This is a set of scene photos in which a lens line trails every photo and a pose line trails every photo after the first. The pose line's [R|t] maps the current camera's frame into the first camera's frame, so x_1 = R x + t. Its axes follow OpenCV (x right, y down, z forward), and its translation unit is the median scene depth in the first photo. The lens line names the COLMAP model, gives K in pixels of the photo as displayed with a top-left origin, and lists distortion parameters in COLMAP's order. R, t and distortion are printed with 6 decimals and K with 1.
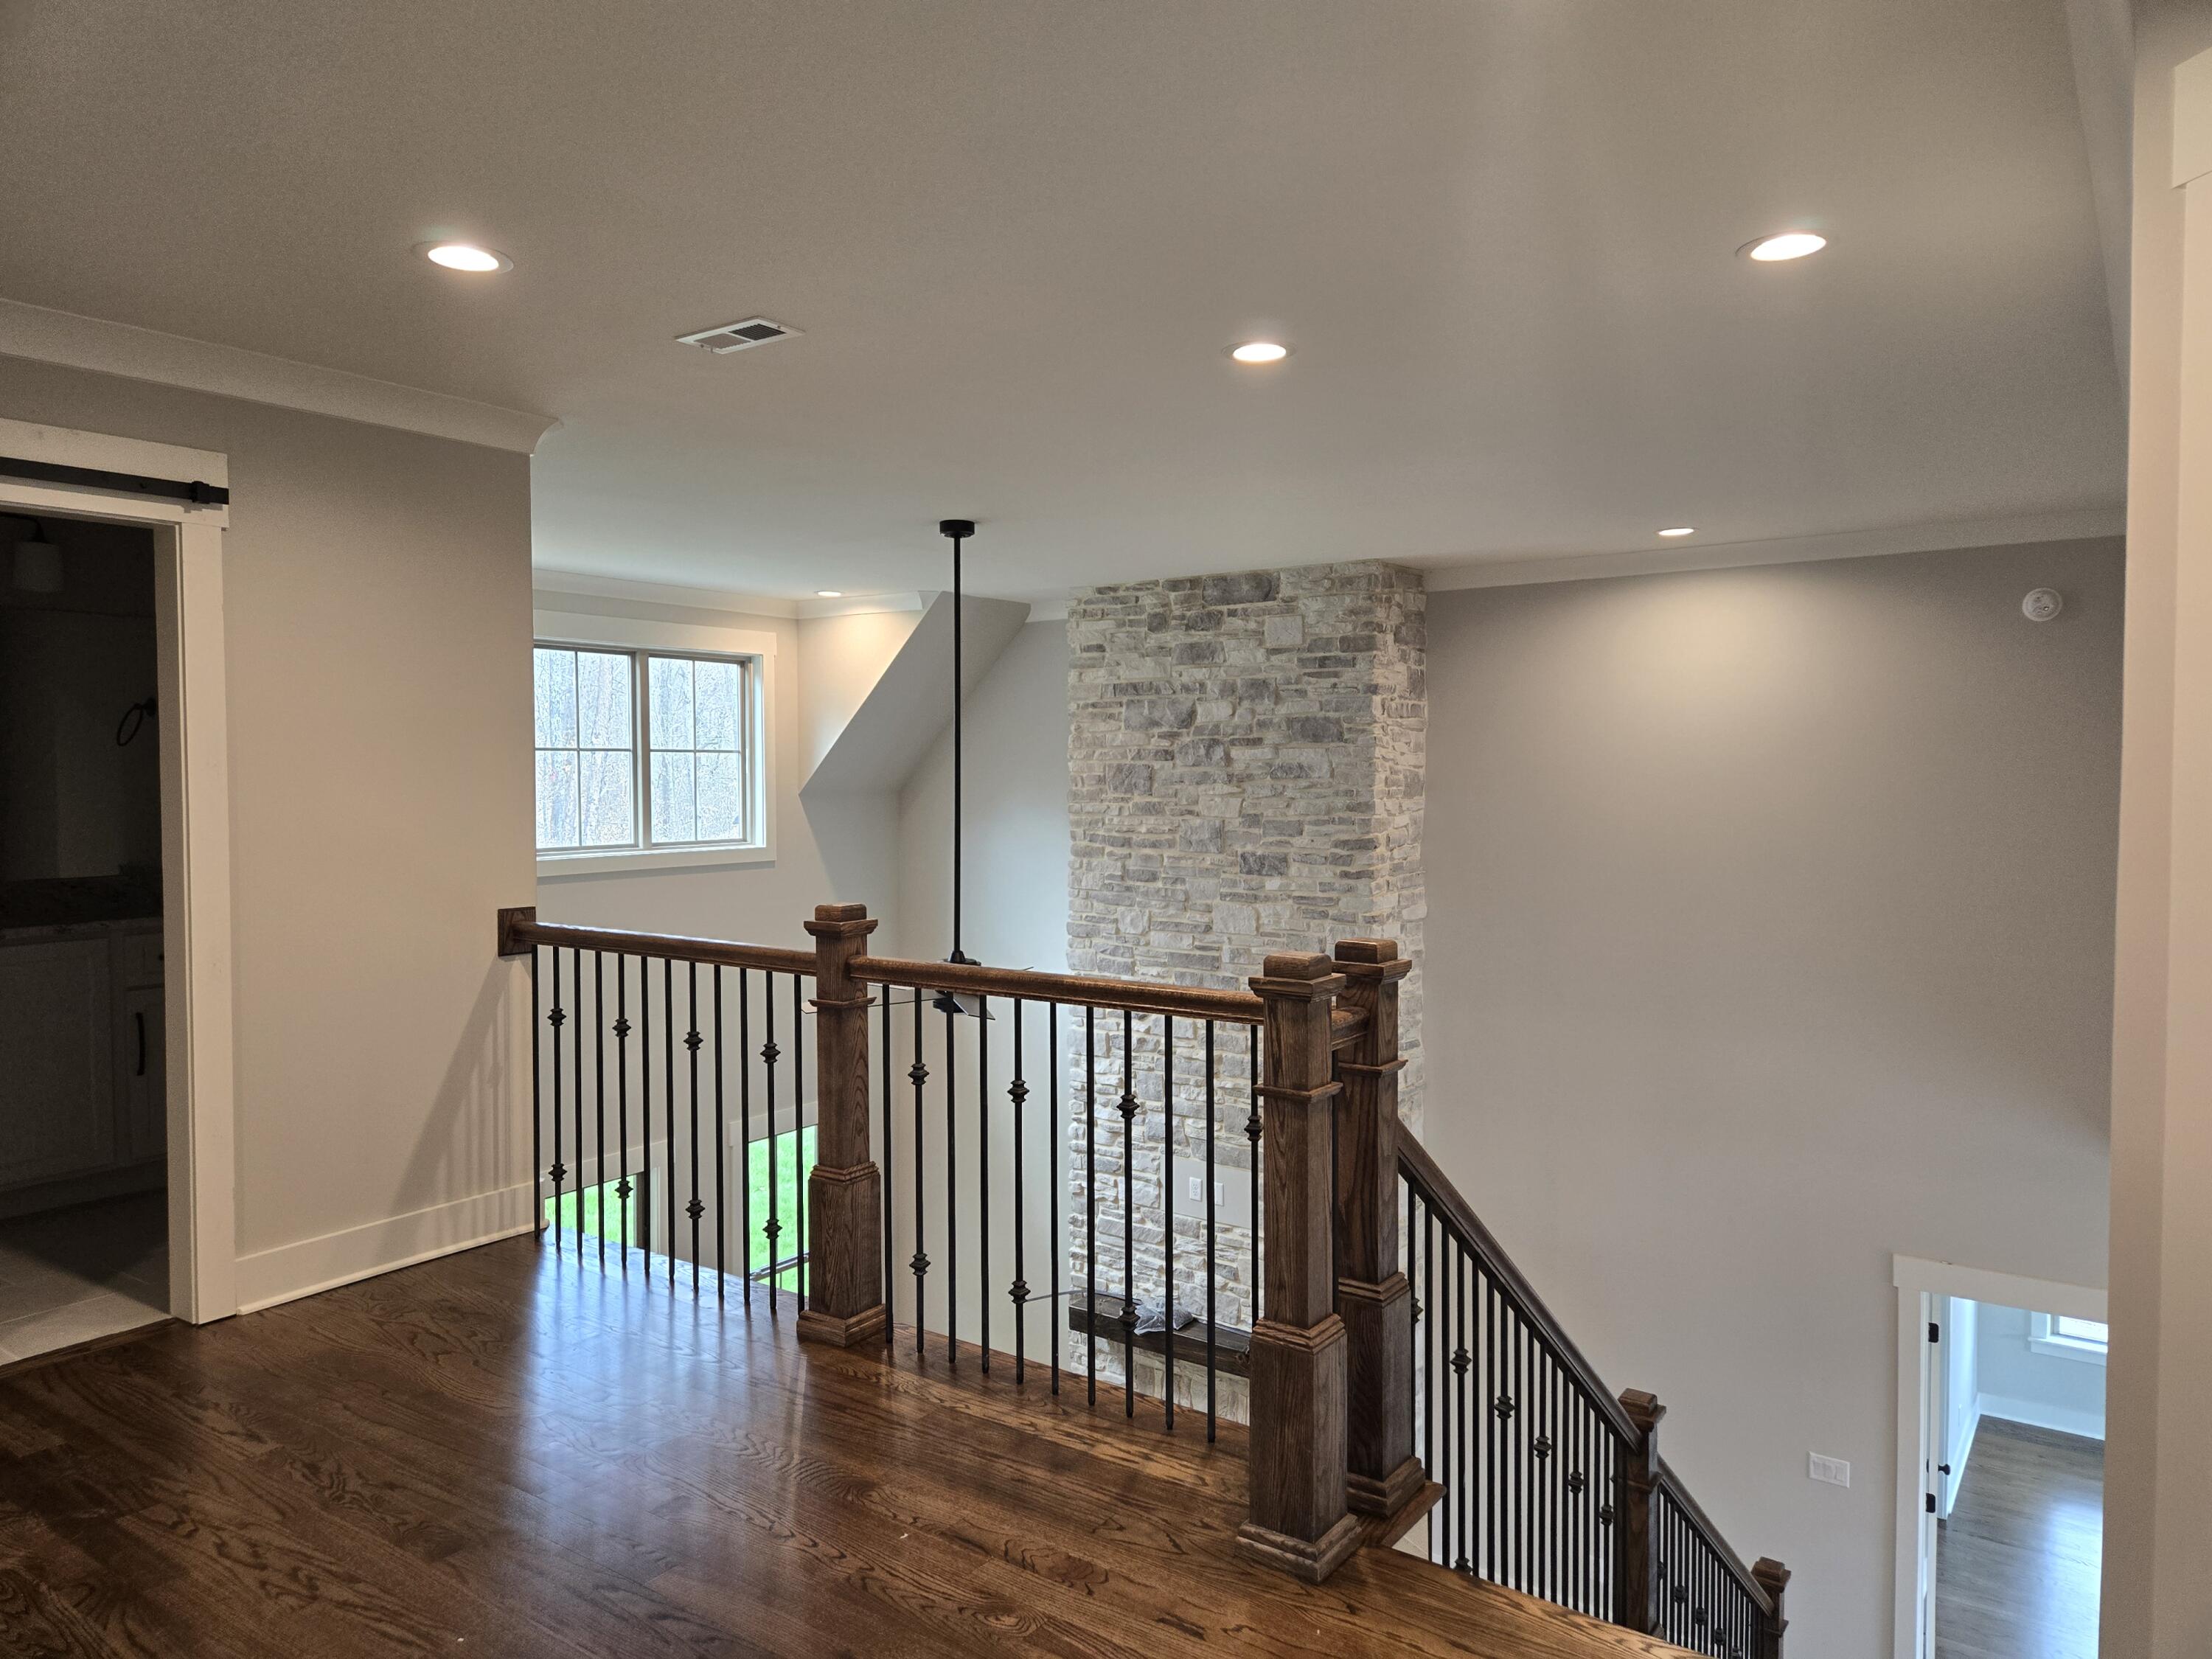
lens RADIAL K [[1480.3, 0, 1117.4], [0, 1480.3, 815.4], [0, 0, 1]] dist [0.097248, -0.082109]
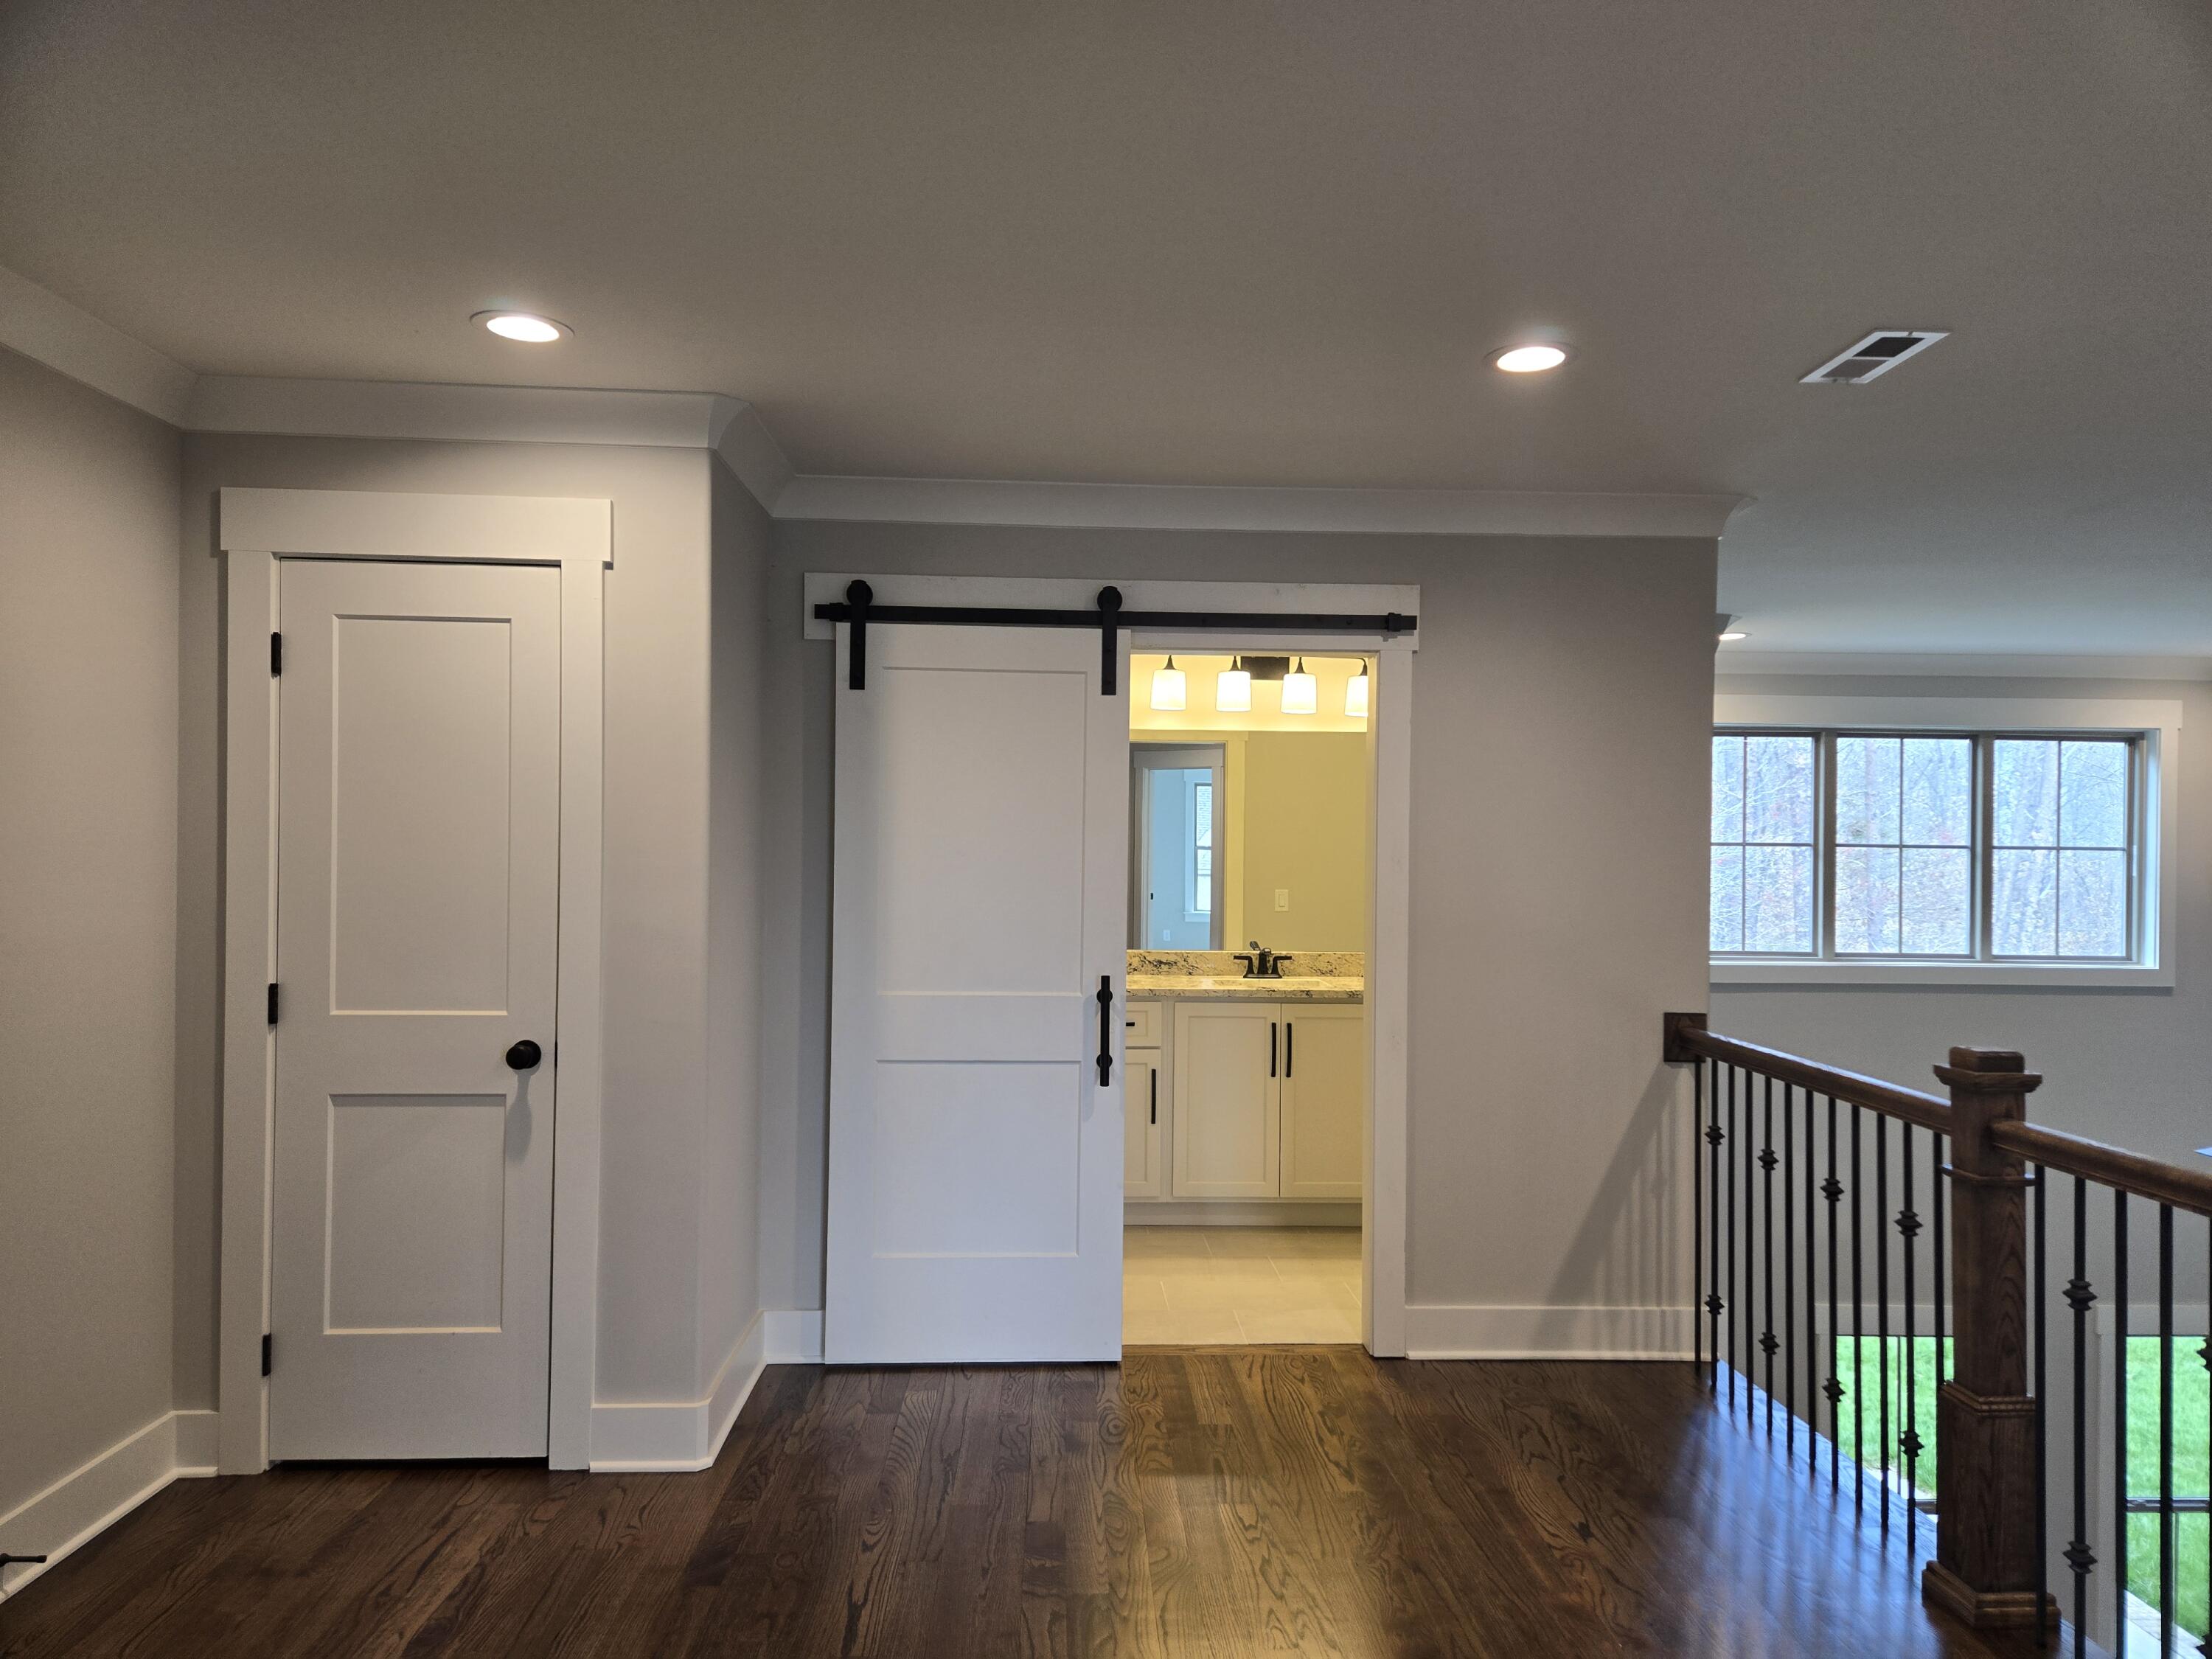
lens RADIAL K [[1480.3, 0, 1114.7], [0, 1480.3, 849.7], [0, 0, 1]] dist [0.097248, -0.082109]
pose [[0.621026, 0.007674, -0.783752, 0.127055], [-0.039372, 0.998995, -0.021416, -0.007761], [0.782800, 0.044158, 0.620704, 0.128578]]
